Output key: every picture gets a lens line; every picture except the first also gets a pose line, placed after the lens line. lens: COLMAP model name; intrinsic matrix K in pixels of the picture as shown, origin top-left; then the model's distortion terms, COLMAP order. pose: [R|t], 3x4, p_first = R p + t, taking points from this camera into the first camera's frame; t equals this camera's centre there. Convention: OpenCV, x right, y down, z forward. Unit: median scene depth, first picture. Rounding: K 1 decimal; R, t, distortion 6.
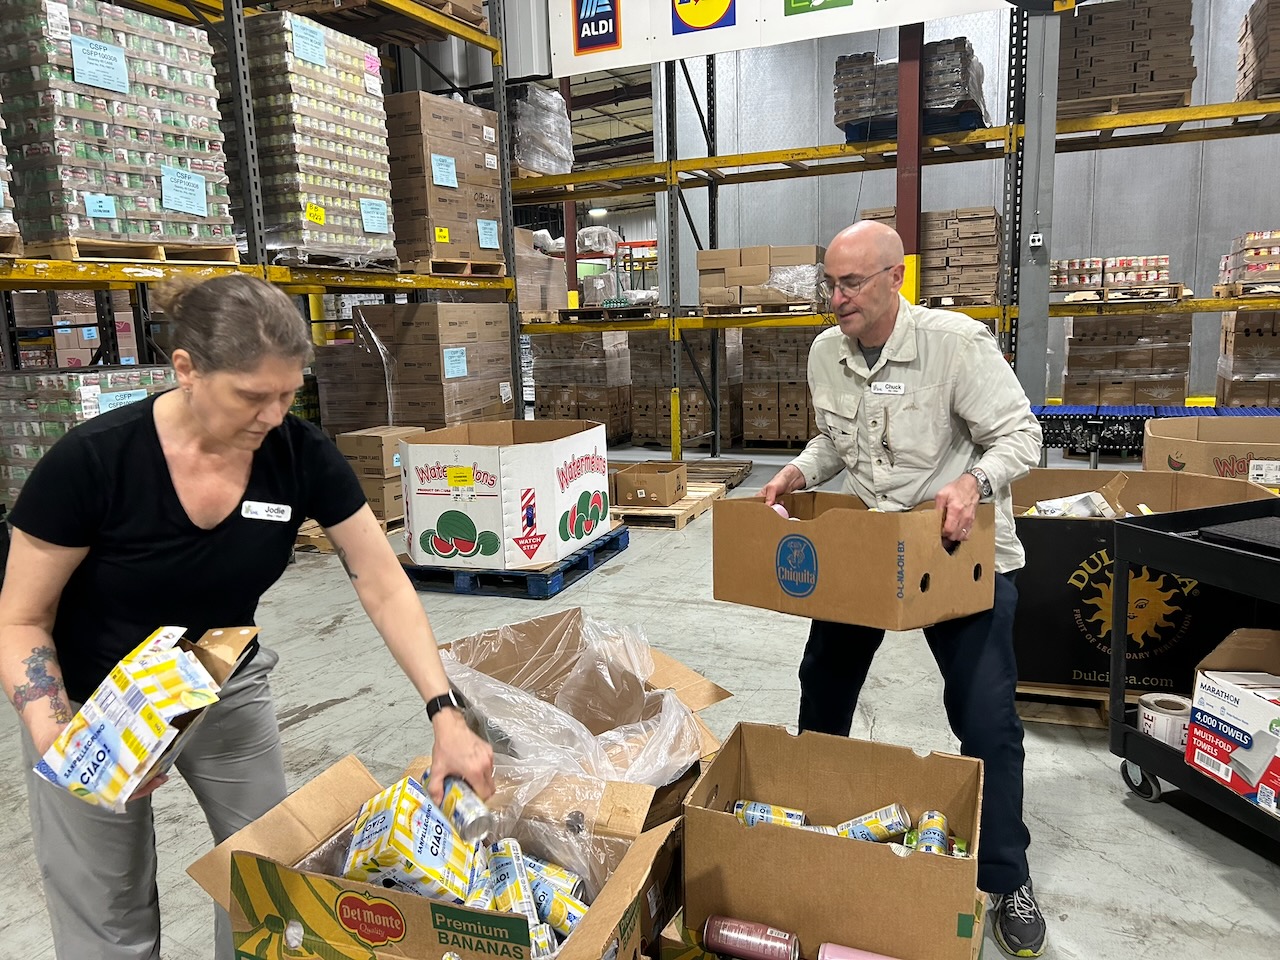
lens RADIAL K [[969.8, 0, 660.9], [0, 969.8, 452.8], [0, 0, 1]] dist [0.055535, -0.056777]
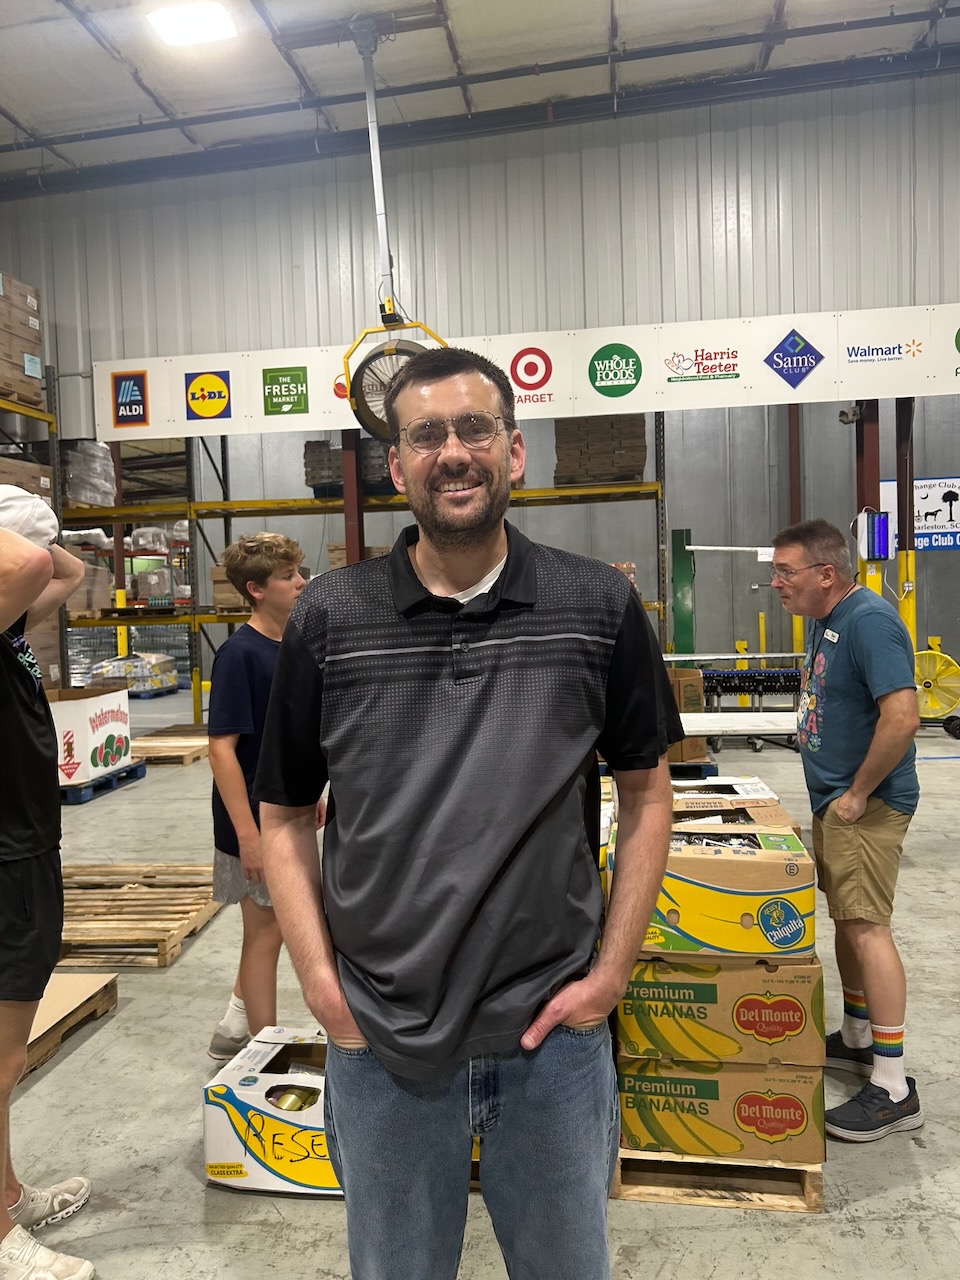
lens RADIAL K [[969.8, 0, 492.8], [0, 969.8, 636.2], [0, 0, 1]] dist [0.055535, -0.056777]
pose [[0.966437, -0.001960, 0.256897, 0.077002], [0.029899, 0.994034, -0.104896, 0.048649], [-0.255159, 0.109056, 0.960729, -0.450194]]
